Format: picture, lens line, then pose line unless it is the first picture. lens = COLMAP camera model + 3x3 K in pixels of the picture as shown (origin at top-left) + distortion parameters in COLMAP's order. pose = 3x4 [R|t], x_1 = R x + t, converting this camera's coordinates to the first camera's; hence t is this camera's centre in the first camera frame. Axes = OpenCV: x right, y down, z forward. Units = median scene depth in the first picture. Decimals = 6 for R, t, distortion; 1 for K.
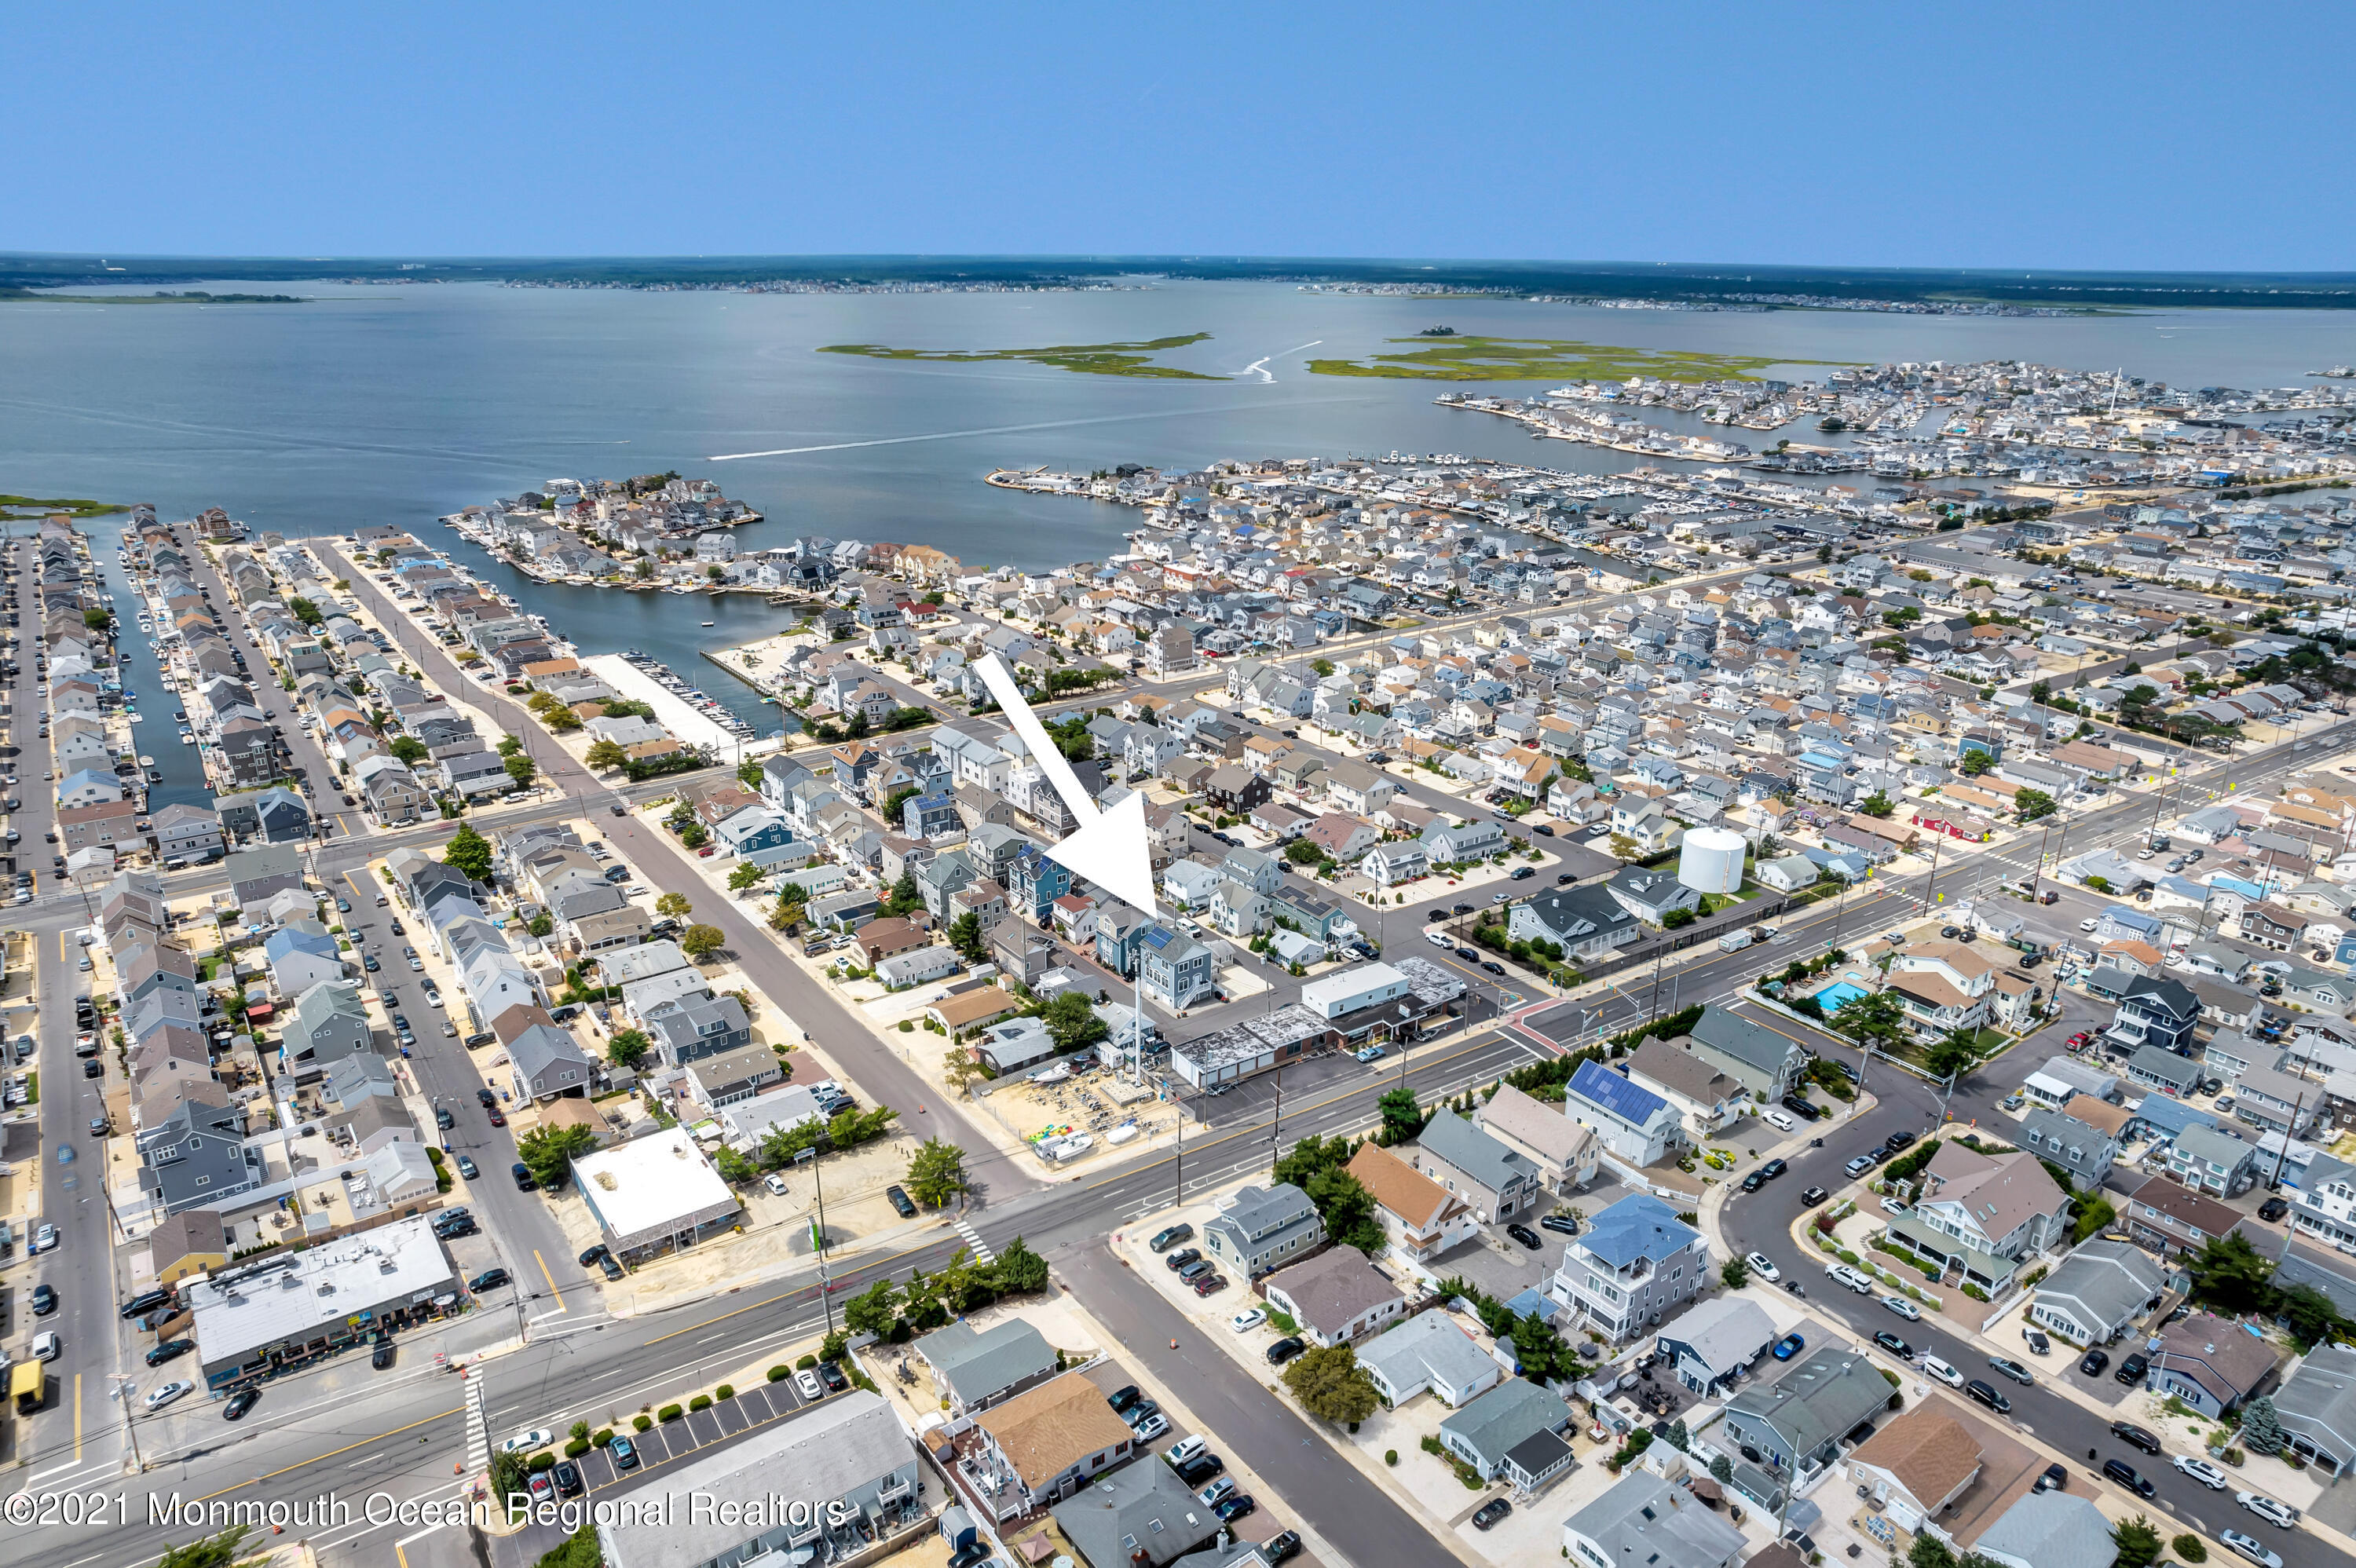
lens RADIAL K [[1492.0, 0, 1189.7], [0, 1492.0, 779.4], [0, 0, 1]] dist [-0.082407, 0.080544]
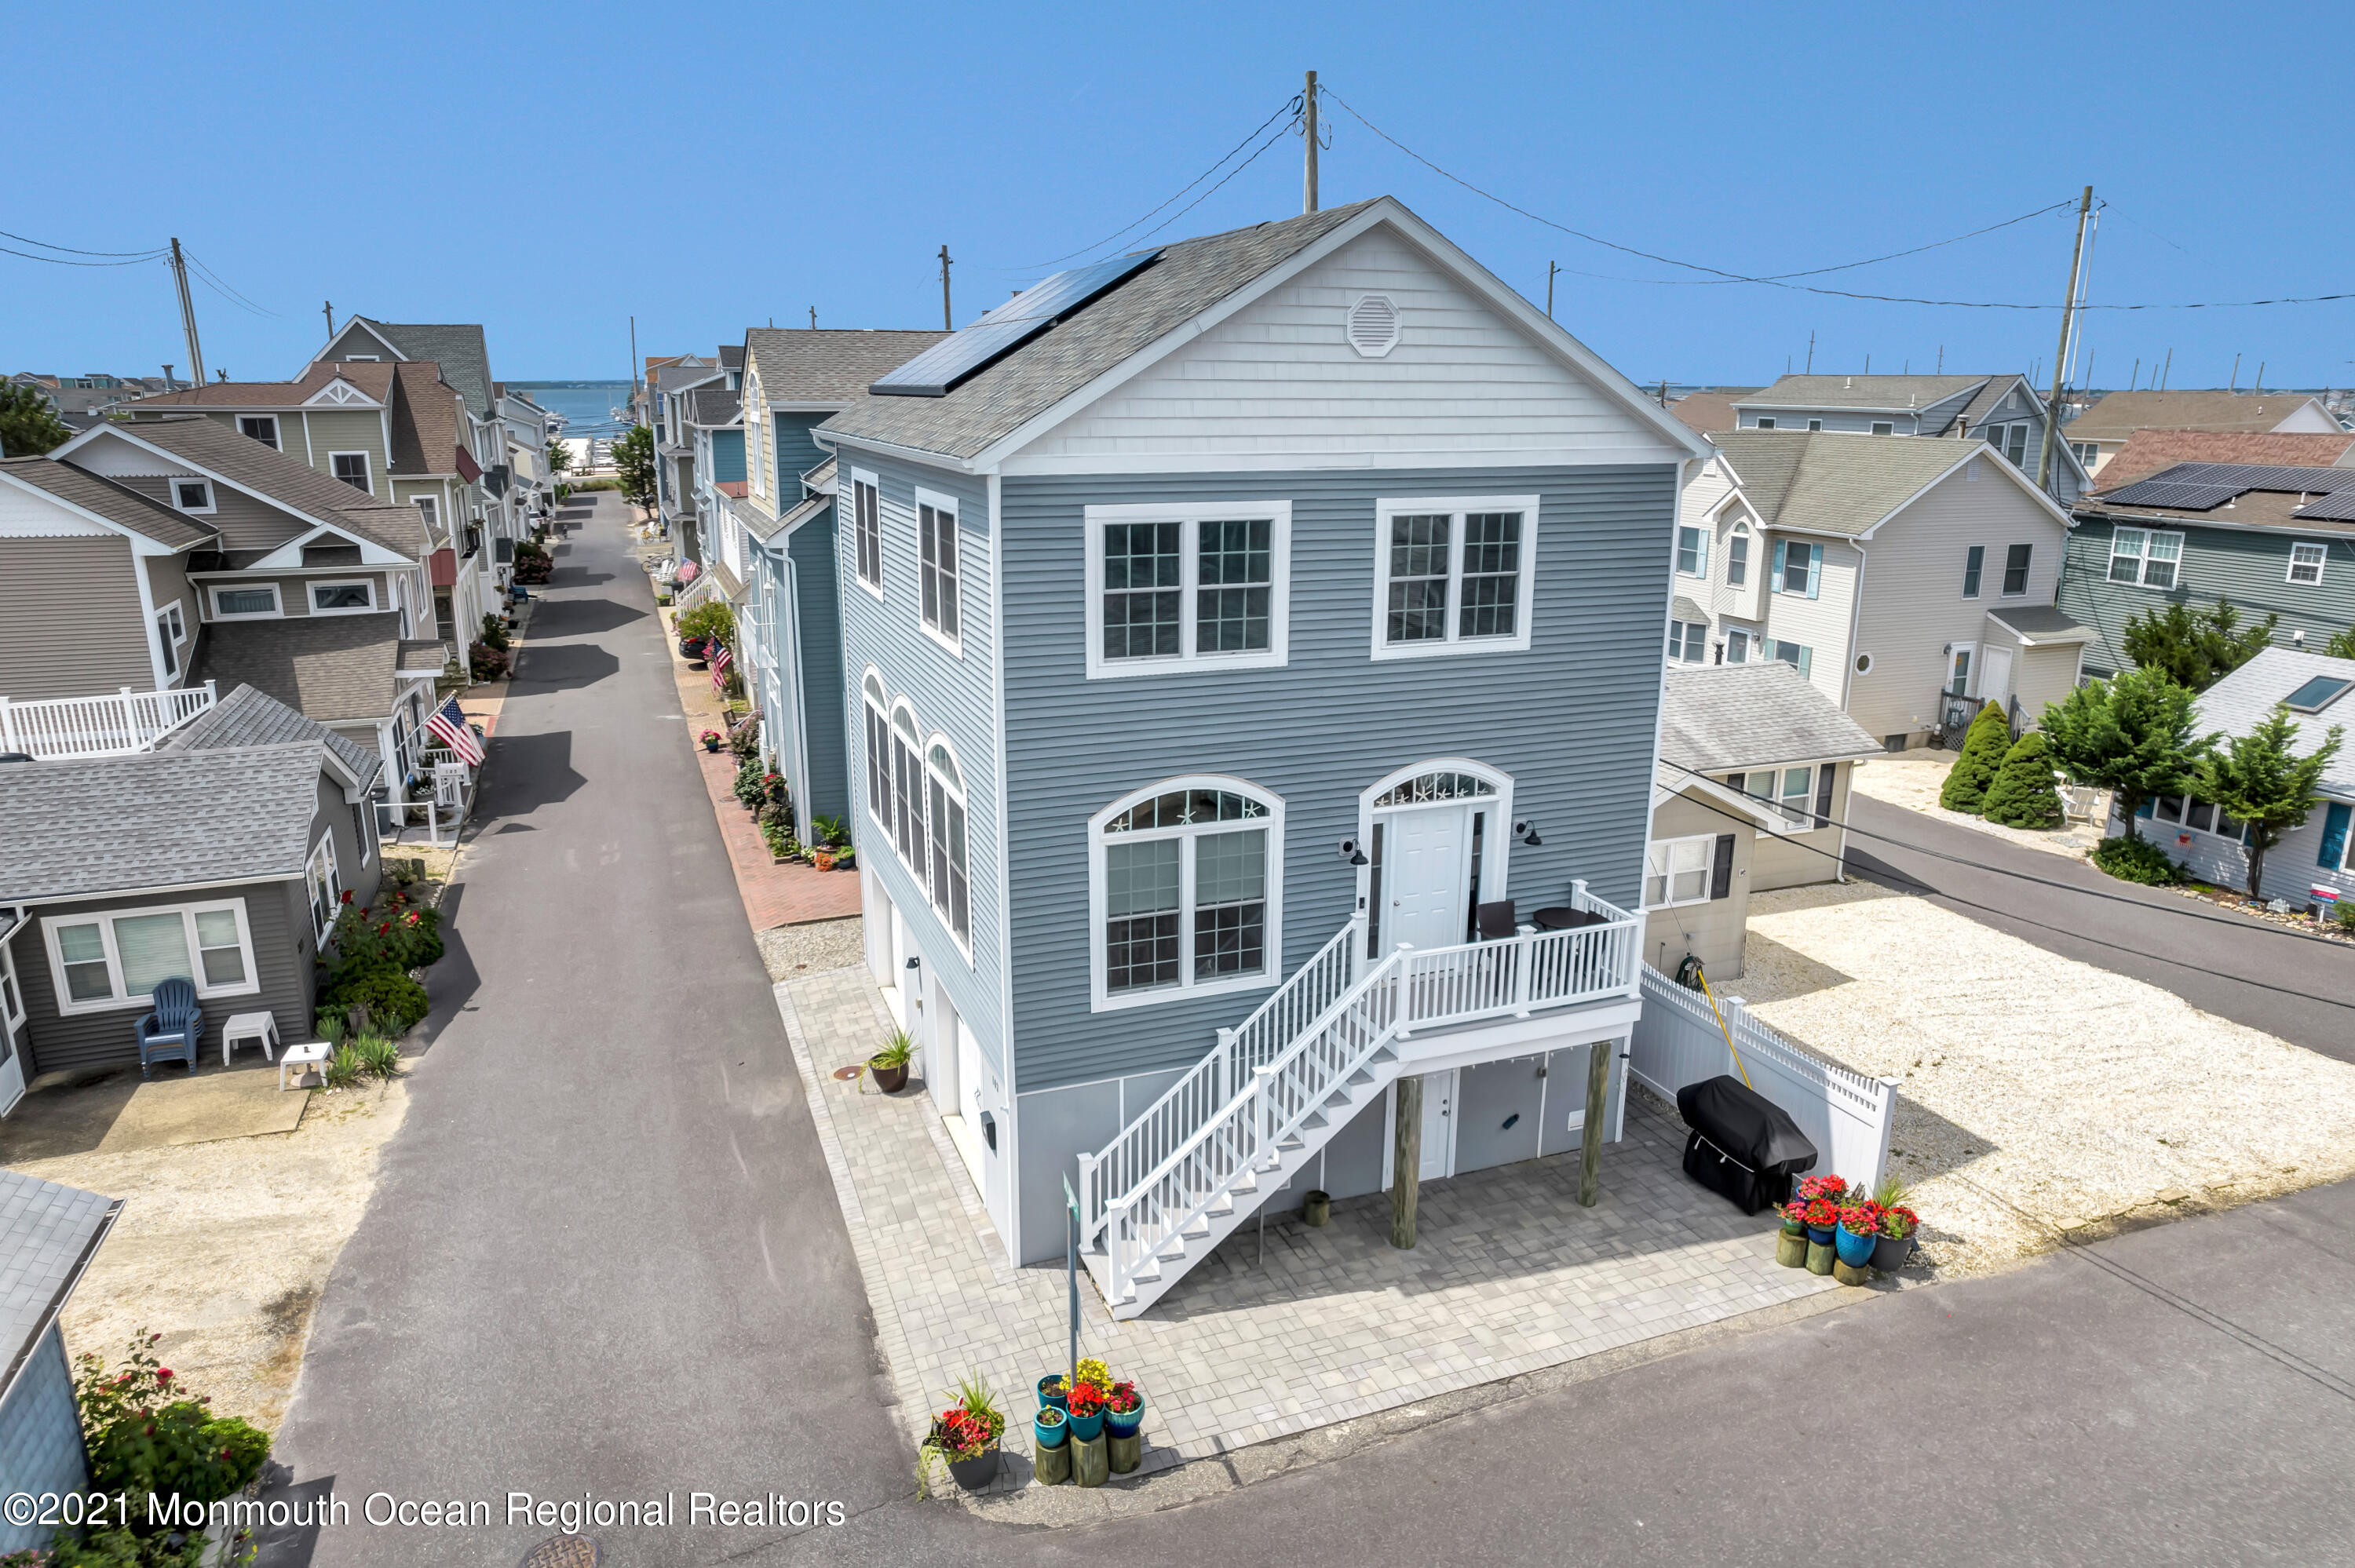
lens RADIAL K [[1491.3, 0, 1189.2], [0, 1491.3, 779.4], [0, 0, 1]] dist [-0.082407, 0.080544]
pose [[0.966481, 0.067595, -0.247679, 0.010683], [-0.085099, 0.994525, -0.060650, 0.136754], [0.242223, 0.079694, 0.966942, 0.941882]]
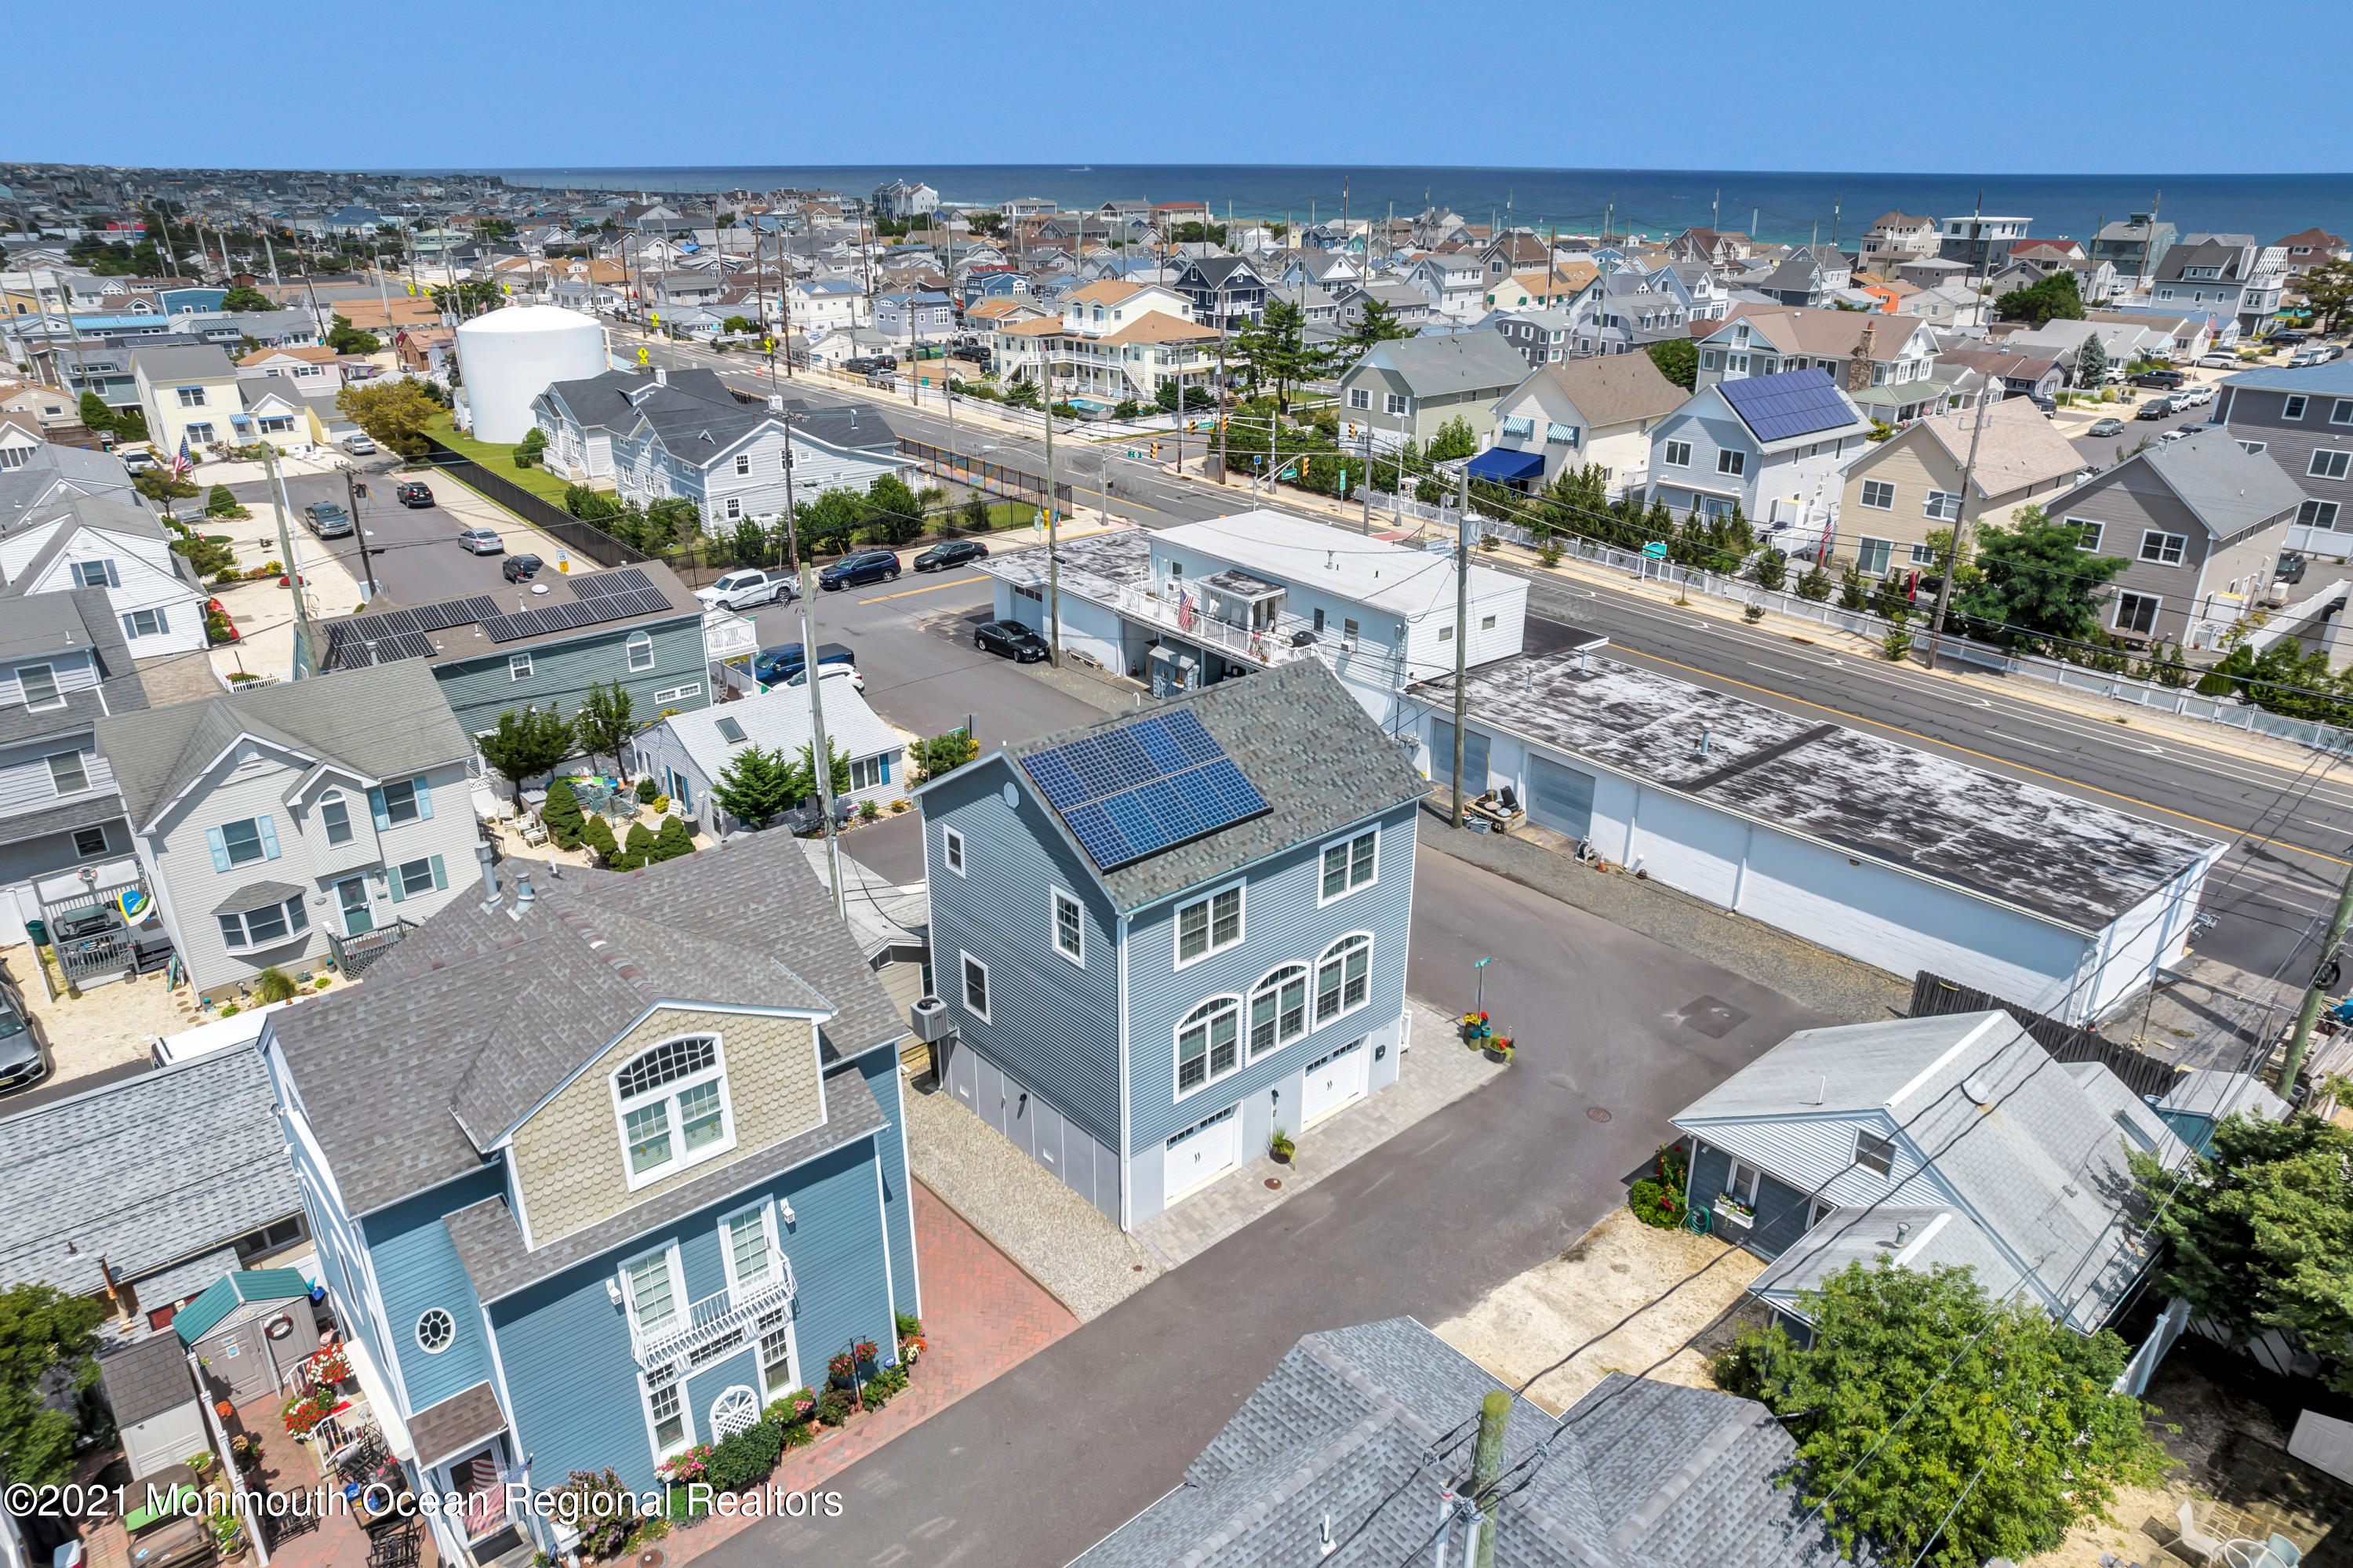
lens RADIAL K [[1508.8, 0, 1180.6], [0, 1508.8, 781.6], [0, 0, 1]] dist [-0.070474, 0.056926]
pose [[-0.081031, -0.380884, 0.921065, -0.146011], [0.323390, 0.864064, 0.385763, 0.056160], [-0.942790, 0.329122, 0.053159, 1.006050]]
